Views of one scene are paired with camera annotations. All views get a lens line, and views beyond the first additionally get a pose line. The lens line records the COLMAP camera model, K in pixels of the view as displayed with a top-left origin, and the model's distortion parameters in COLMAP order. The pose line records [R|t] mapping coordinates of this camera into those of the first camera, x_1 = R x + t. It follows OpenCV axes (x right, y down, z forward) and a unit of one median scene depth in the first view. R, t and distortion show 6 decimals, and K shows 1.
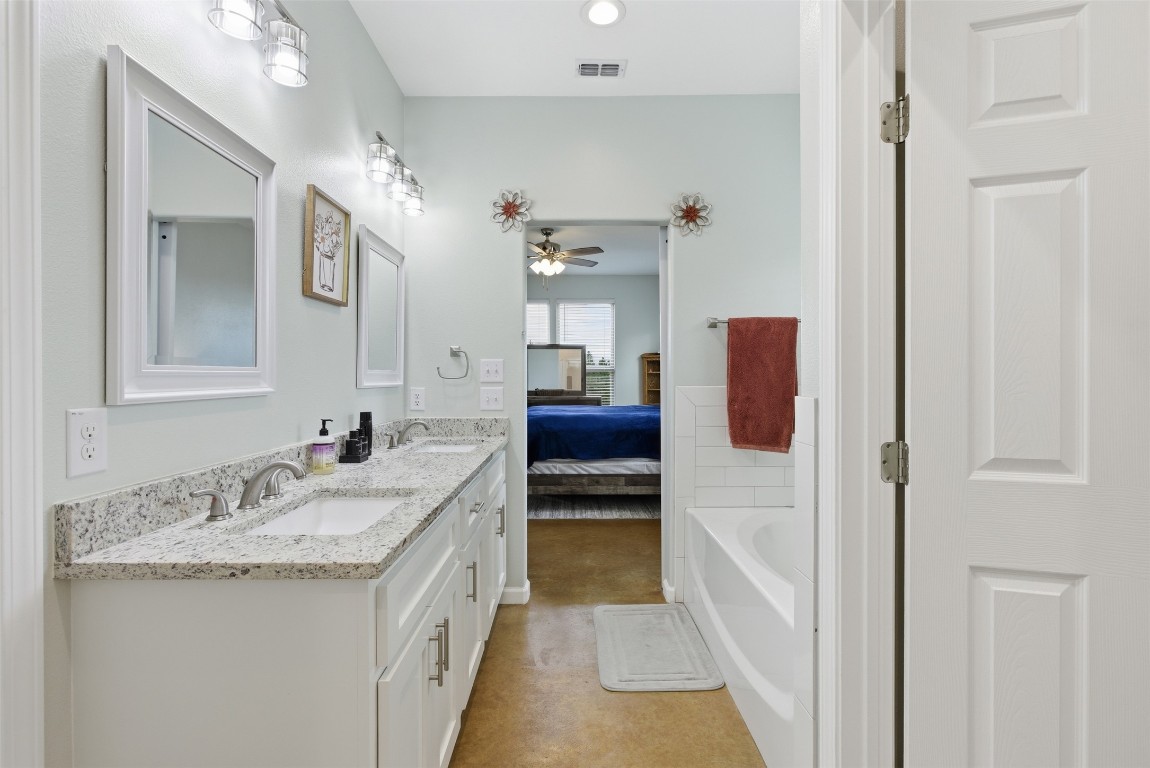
lens RADIAL K [[533.6, 0, 568.8], [0, 533.6, 375.7], [0, 0, 1]] dist [0.016994, 0.000066]
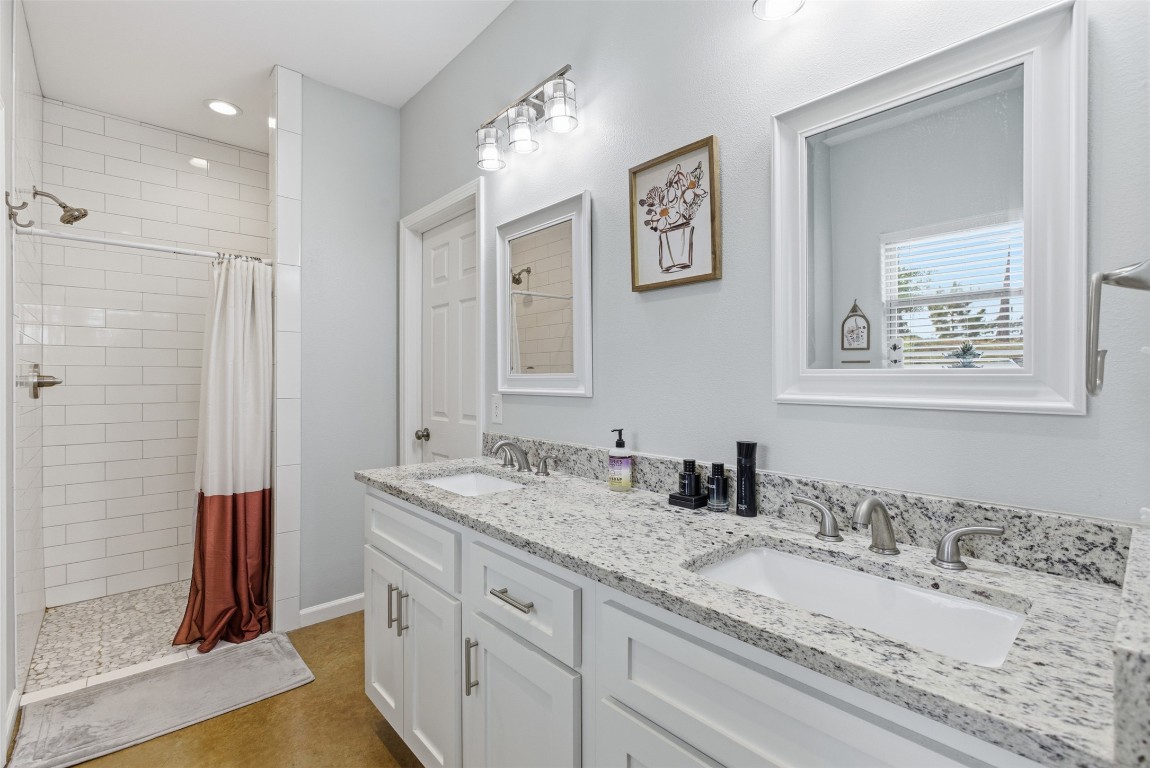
lens RADIAL K [[533.6, 0, 568.8], [0, 533.6, 375.7], [0, 0, 1]] dist [0.016994, 0.000066]
pose [[-0.755330, -0.005855, -0.655318, 0.219666], [-0.002957, 0.999980, -0.005527, -0.002738], [0.655338, -0.002237, -0.755333, 1.859488]]
